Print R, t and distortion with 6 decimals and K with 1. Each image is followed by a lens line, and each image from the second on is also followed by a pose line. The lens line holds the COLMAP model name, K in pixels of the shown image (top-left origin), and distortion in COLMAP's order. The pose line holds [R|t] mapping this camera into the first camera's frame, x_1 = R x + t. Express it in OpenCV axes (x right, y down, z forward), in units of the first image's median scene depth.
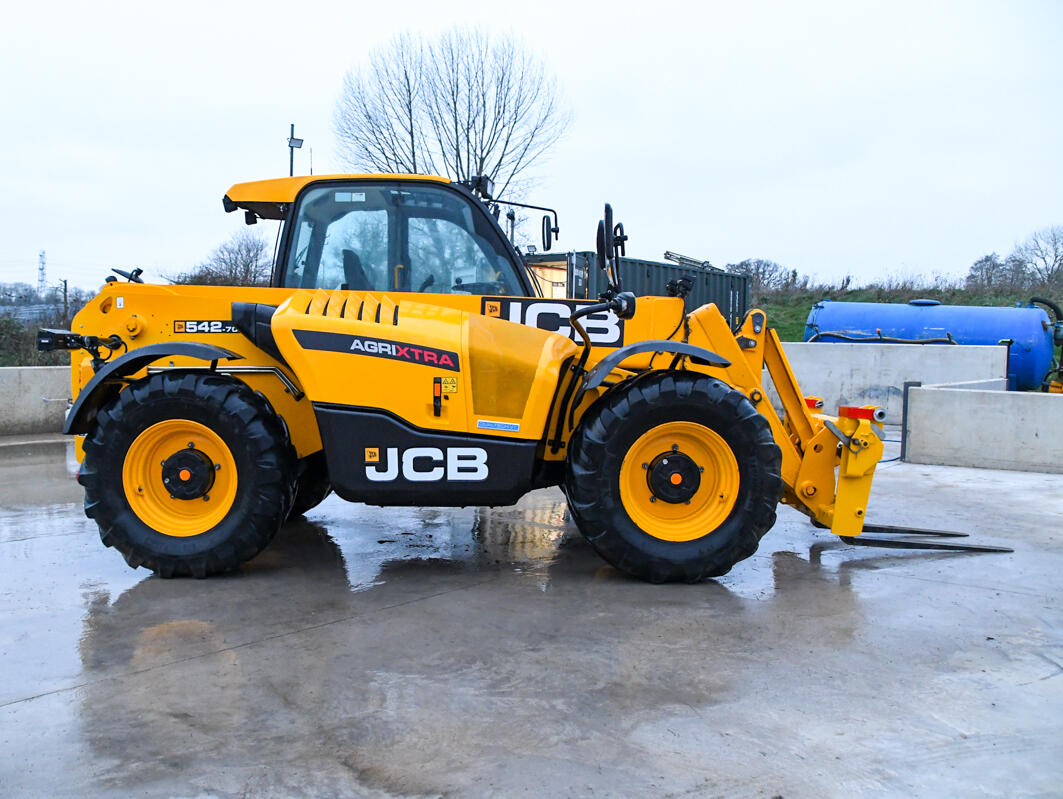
lens RADIAL K [[918.1, 0, 531.5], [0, 918.1, 399.5], [0, 0, 1]] dist [-0.098217, 0.002357]
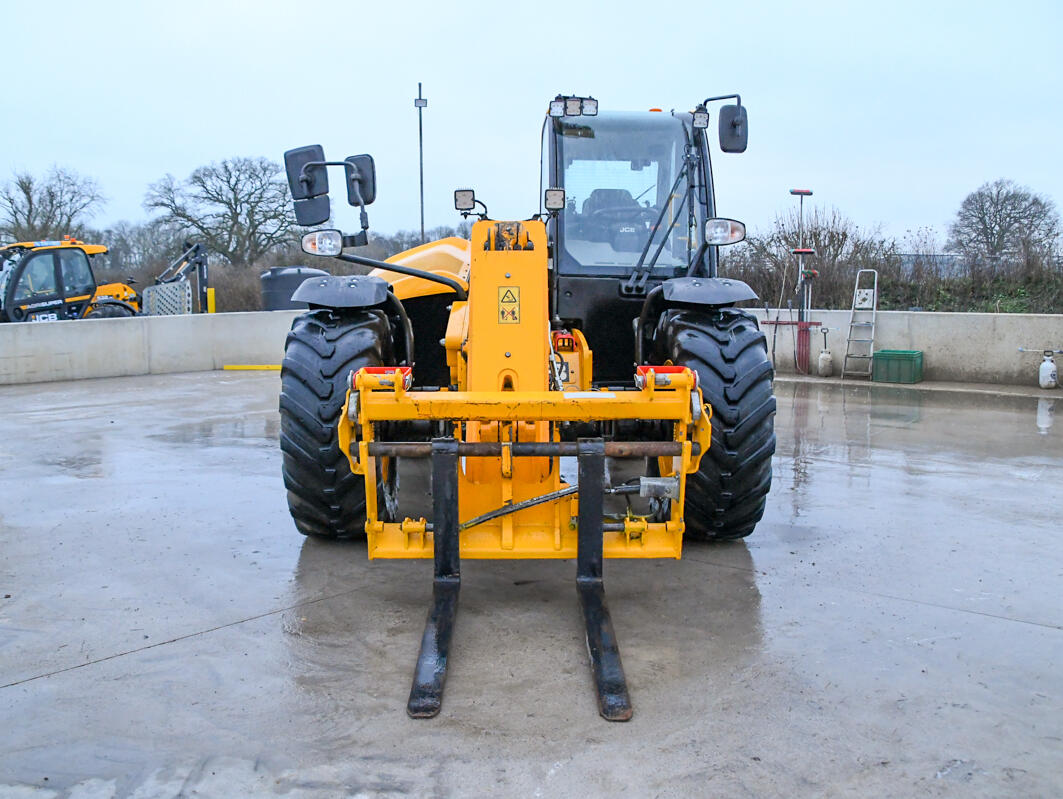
lens RADIAL K [[1011.2, 0, 531.5], [0, 1011.2, 399.5], [0, 0, 1]] dist [-0.112190, -0.004776]
pose [[0.006076, 0.094006, -0.995553, 1.024065], [-0.049572, 0.994376, 0.093592, -0.039684], [0.998752, 0.048783, 0.010702, 1.032442]]
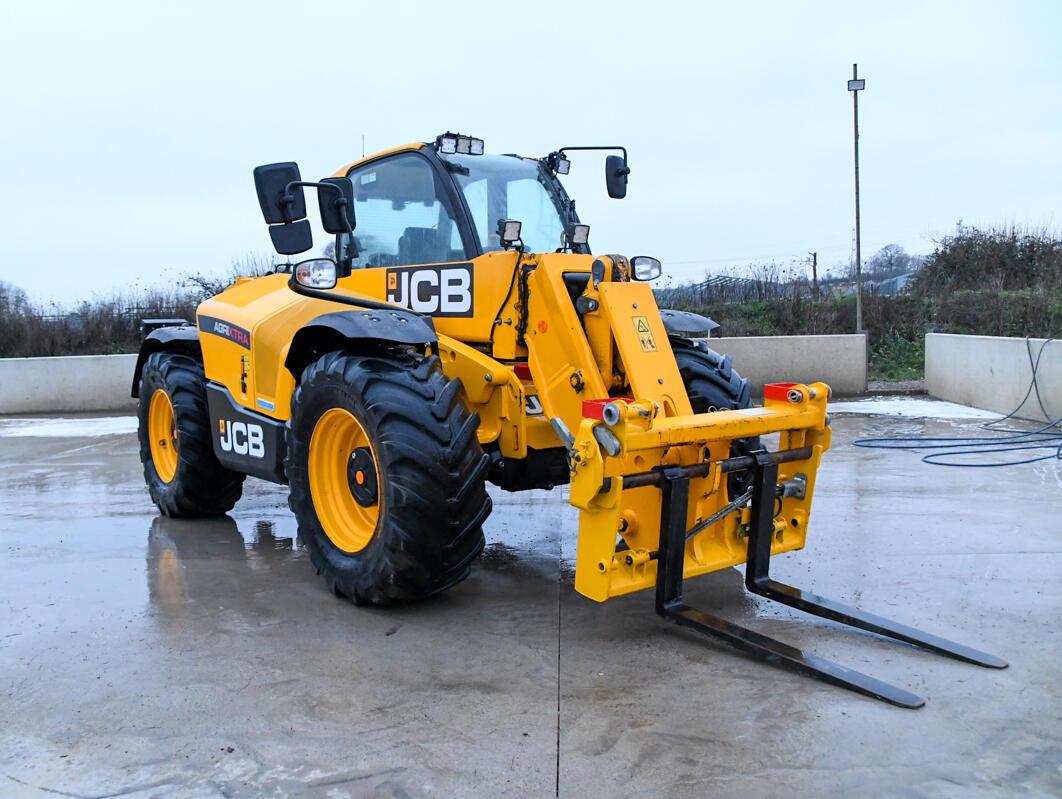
lens RADIAL K [[949.5, 0, 490.5], [0, 949.5, 400.8], [0, 0, 1]] dist [-0.109916, -0.002220]
pose [[0.598102, 0.036471, -0.800590, 0.789420], [-0.008361, 0.999194, 0.039272, -0.015105], [0.801377, -0.016795, 0.597924, 0.496580]]
